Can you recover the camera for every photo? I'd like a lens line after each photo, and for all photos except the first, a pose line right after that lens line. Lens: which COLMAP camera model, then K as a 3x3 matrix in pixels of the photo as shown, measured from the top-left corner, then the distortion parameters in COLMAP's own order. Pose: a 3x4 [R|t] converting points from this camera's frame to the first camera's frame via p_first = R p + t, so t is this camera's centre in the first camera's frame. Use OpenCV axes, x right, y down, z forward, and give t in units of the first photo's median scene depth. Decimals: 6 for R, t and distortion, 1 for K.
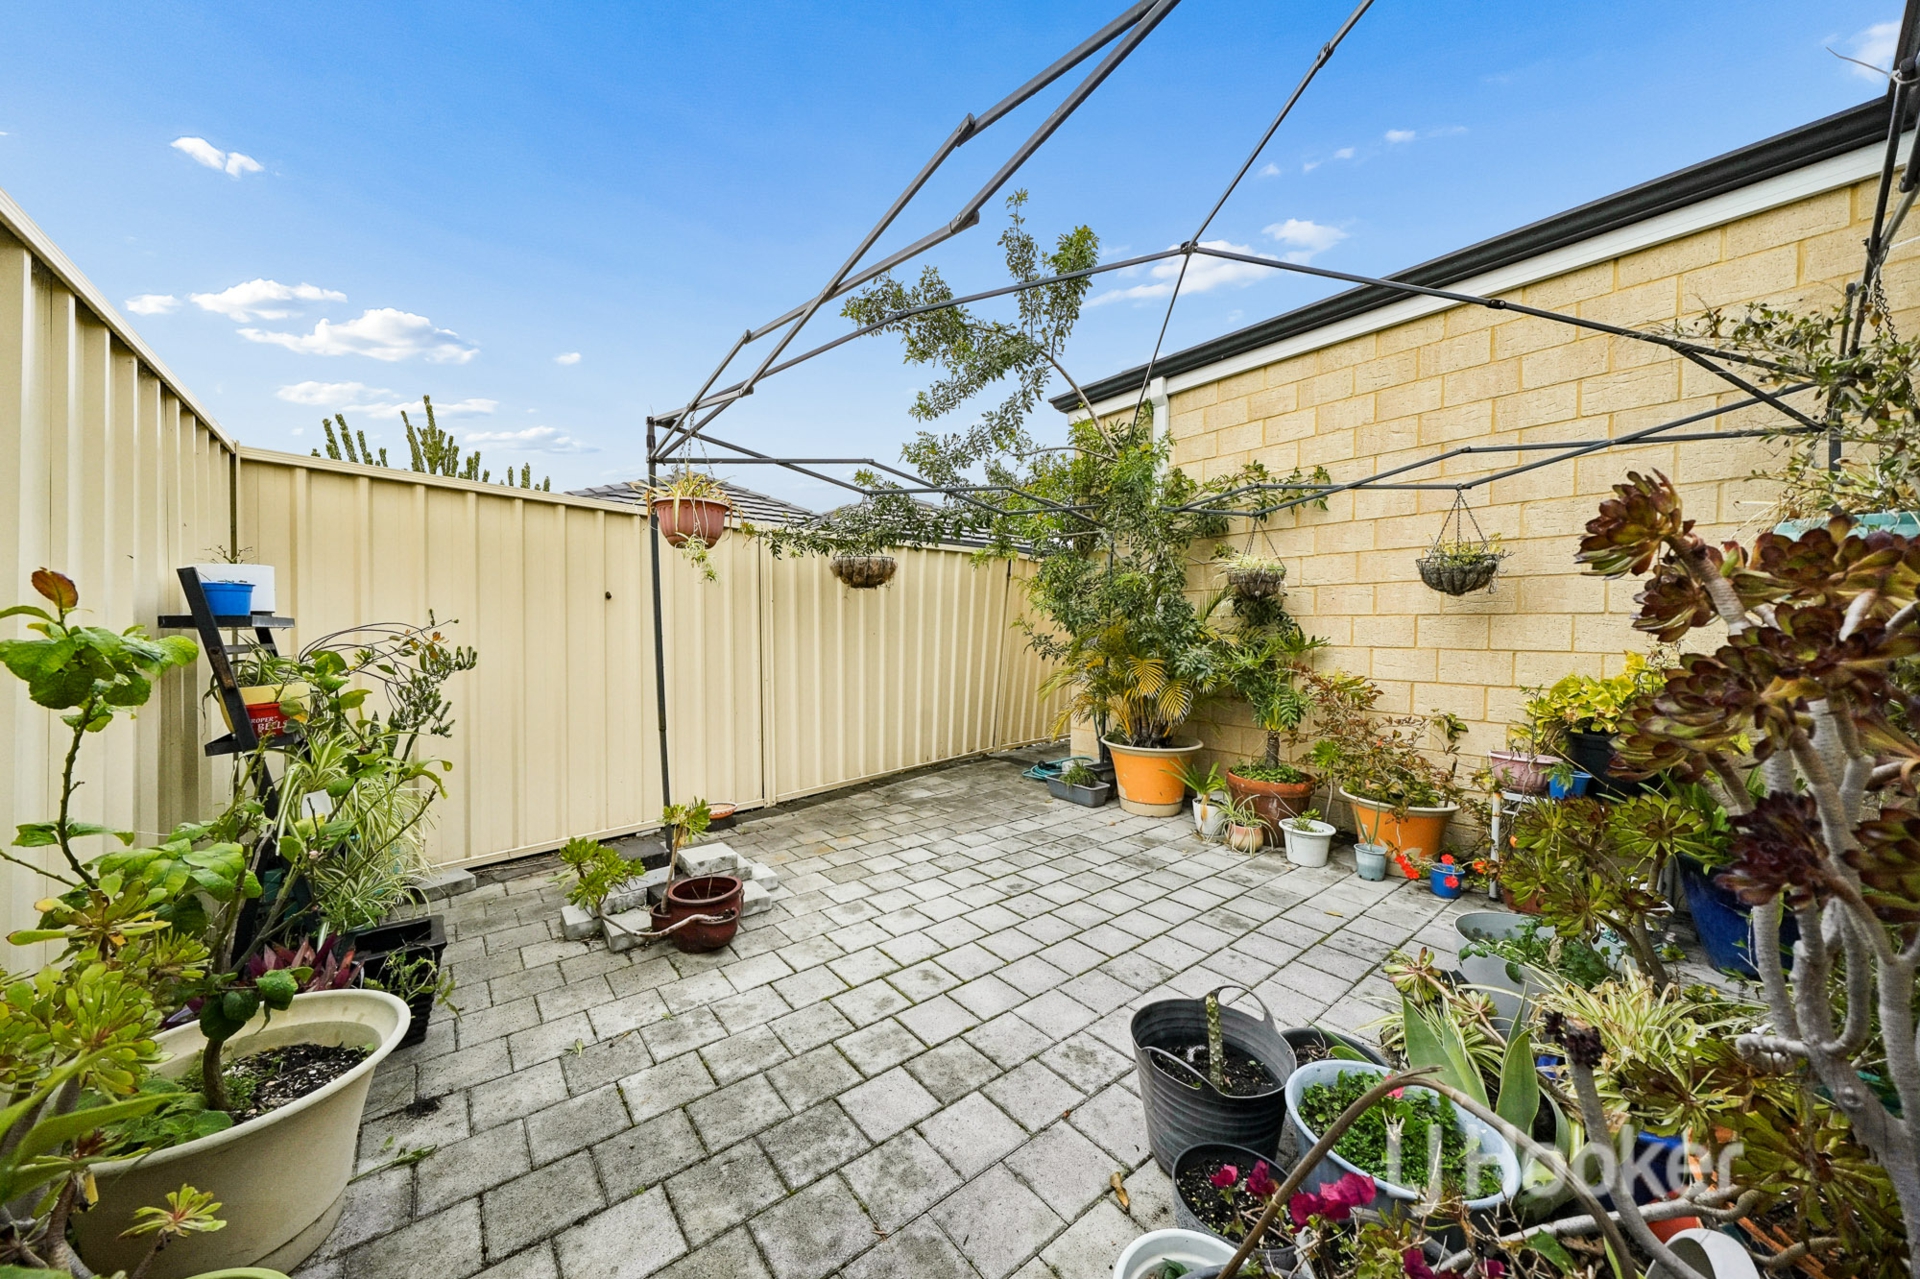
lens RADIAL K [[656.1, 0, 950.4], [0, 656.1, 639.0], [0, 0, 1]] dist [0.000148, -0.000229]
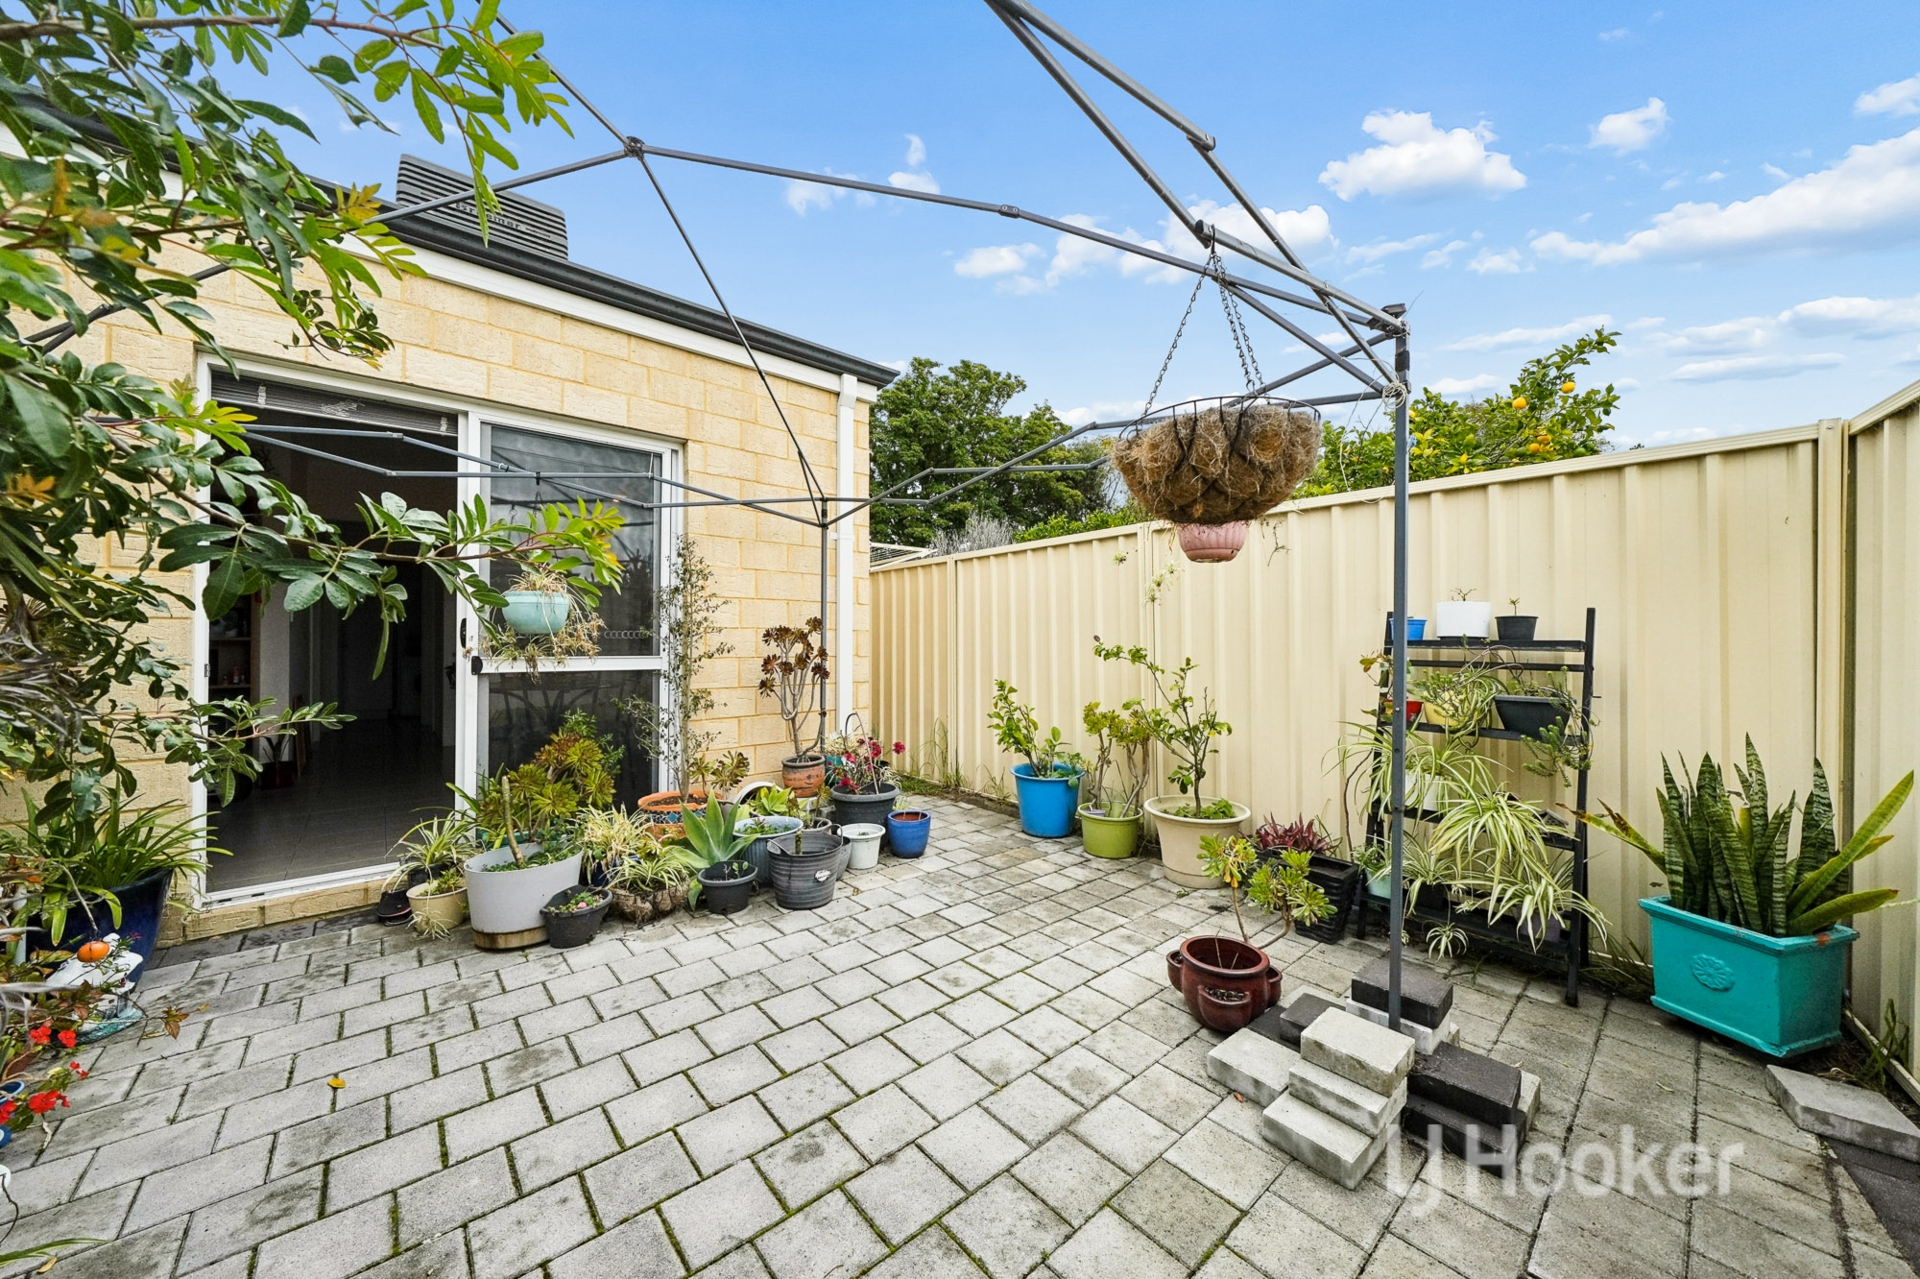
lens RADIAL K [[665.2, 0, 960.0], [0, 665.2, 639.5], [0, 0, 1]] dist [0.005970, 0.000035]
pose [[-0.998661, -0.010189, -0.050719, 0.013020], [-0.010757, 0.999882, 0.010953, -0.032643], [0.050602, 0.011483, -0.998653, 1.813287]]
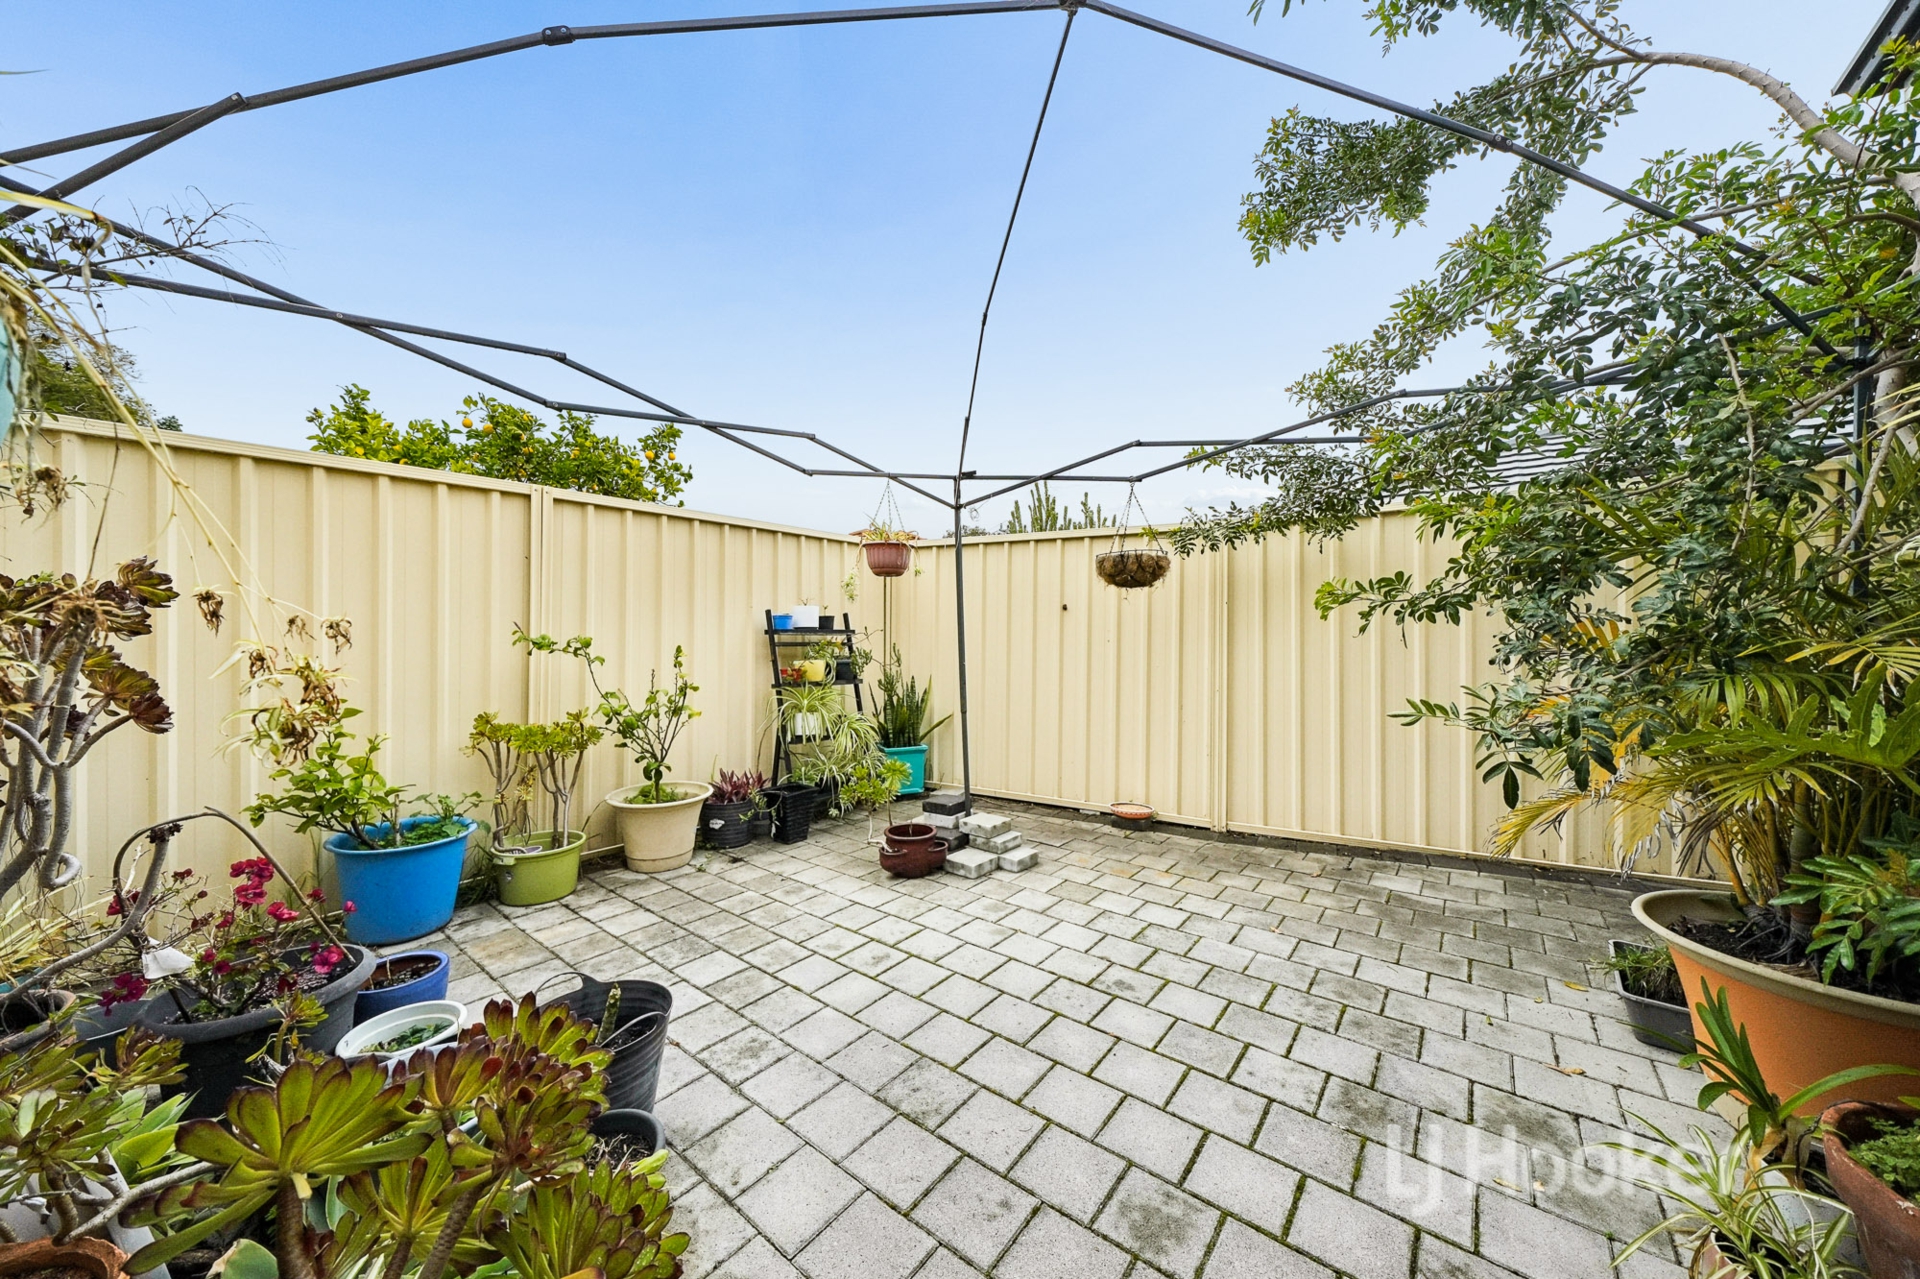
lens RADIAL K [[656.1, 0, 950.4], [0, 656.1, 639.0], [0, 0, 1]] dist [0.000148, -0.000229]
pose [[0.222104, 0.002589, -0.975020, 0.916851], [-0.011118, 0.999938, 0.000123, -0.007687], [0.974960, 0.010813, 0.222119, 0.771472]]
